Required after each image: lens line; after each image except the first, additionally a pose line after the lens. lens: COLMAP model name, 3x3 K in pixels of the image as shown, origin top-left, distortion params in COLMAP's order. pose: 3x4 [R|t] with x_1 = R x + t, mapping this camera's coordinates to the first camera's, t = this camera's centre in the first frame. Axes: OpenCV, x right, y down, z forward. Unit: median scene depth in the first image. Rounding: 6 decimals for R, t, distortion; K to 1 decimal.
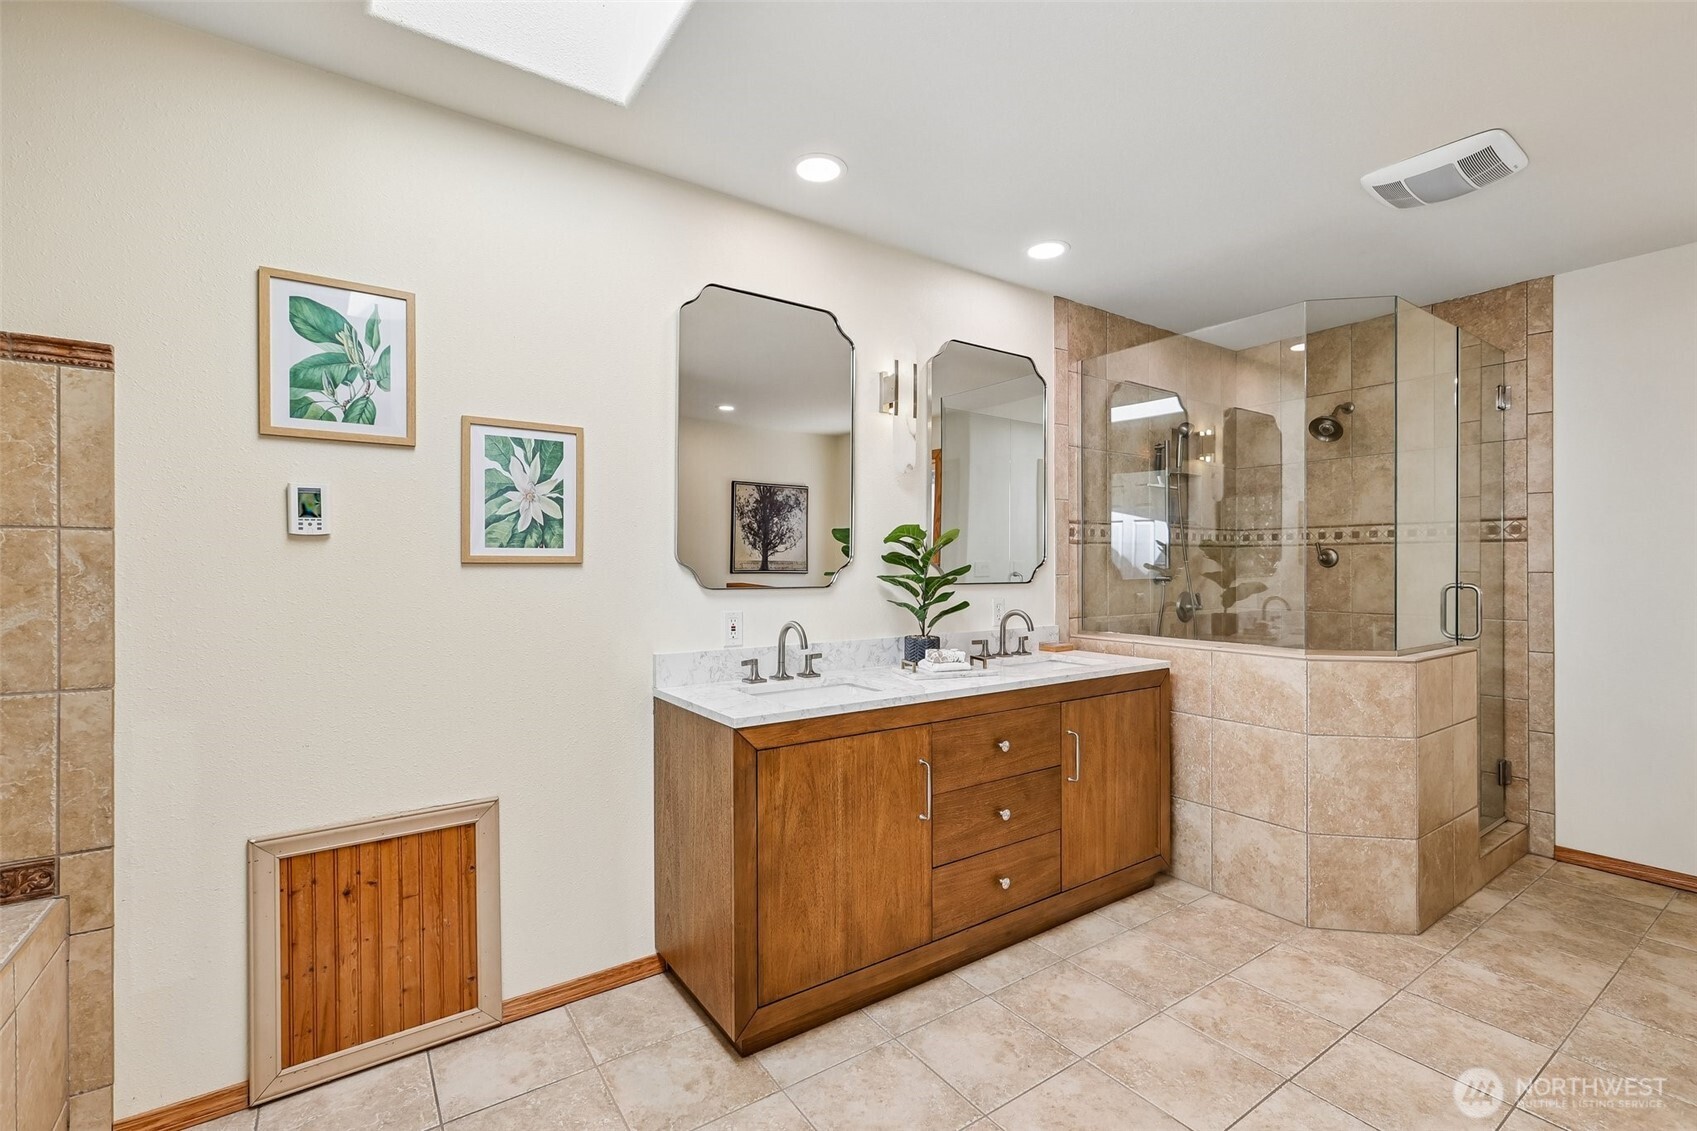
lens RADIAL K [[748.3, 0, 849.5], [0, 748.3, 568.9], [0, 0, 1]] dist [0.000958, 0.000069]
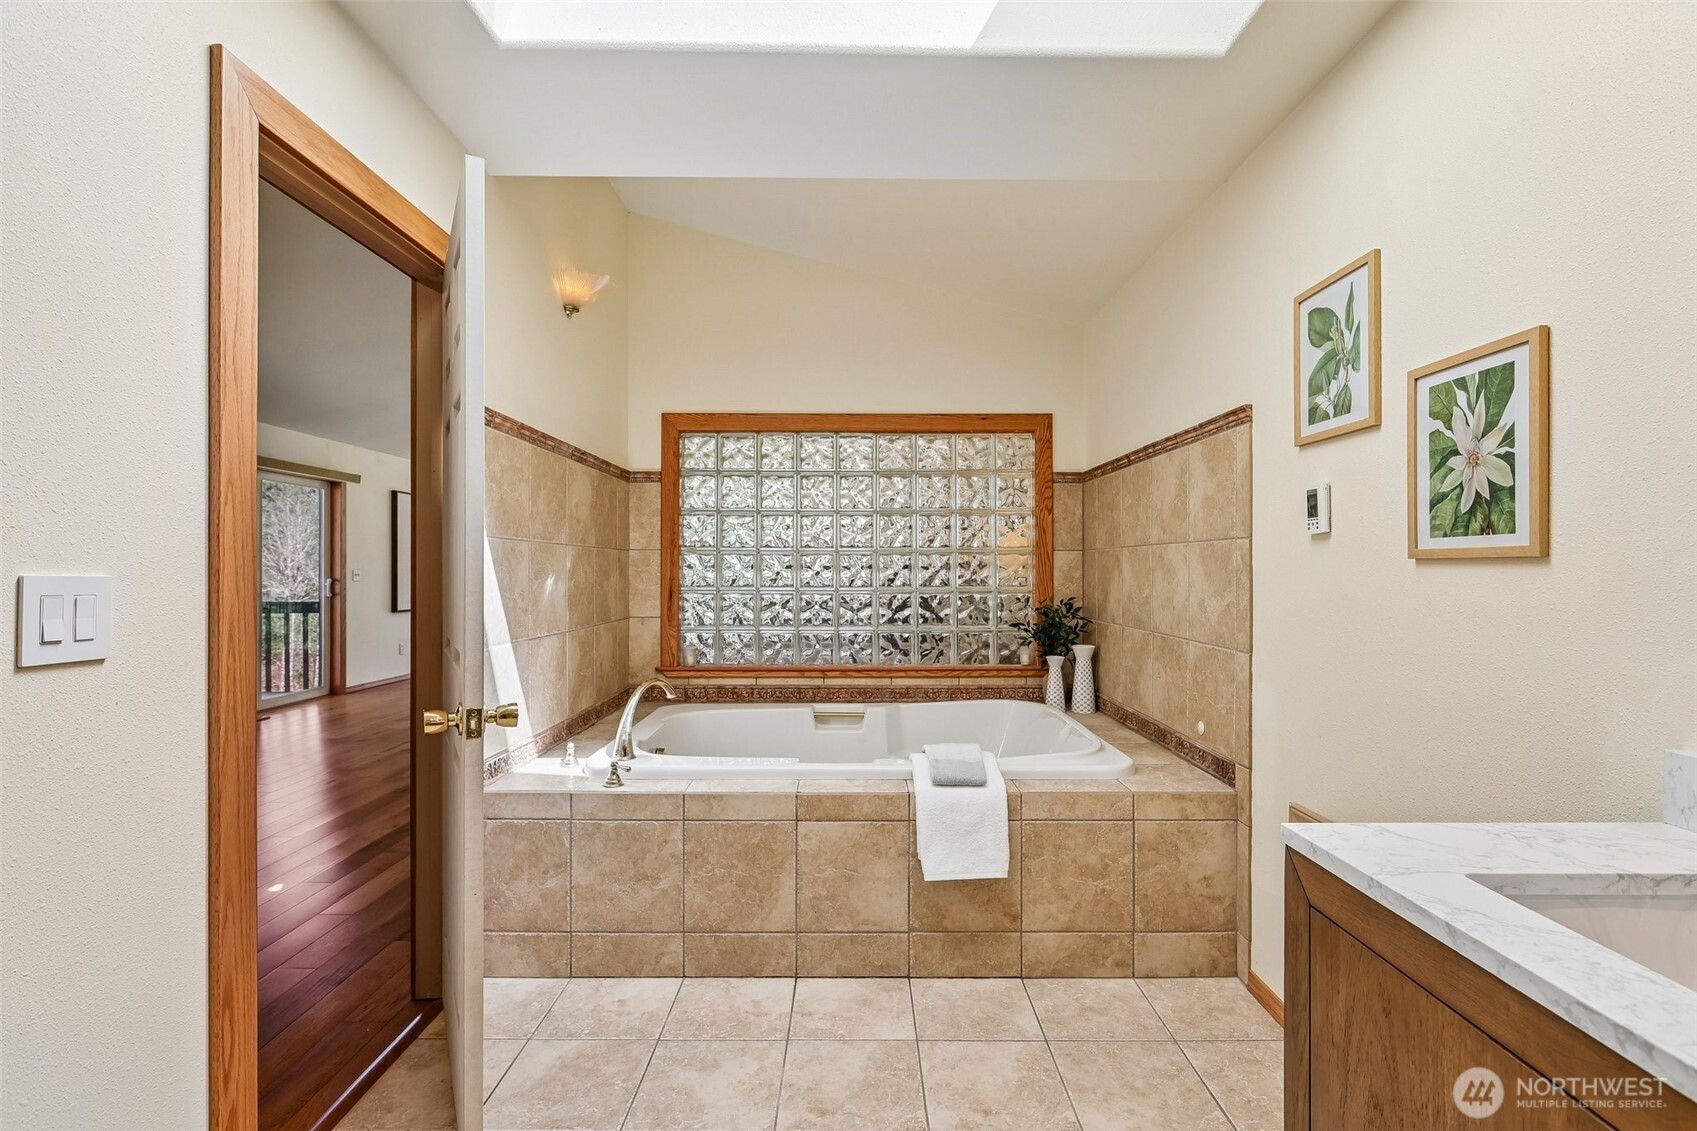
lens RADIAL K [[802.6, 0, 851.0], [0, 802.6, 567.8], [0, 0, 1]] dist [0.000193, 0.000005]
pose [[-0.580484, 0.002907, -0.814266, 0.496049], [0.002108, 0.999996, 0.002068, -0.001756], [0.814269, -0.000516, -0.580488, 0.981333]]
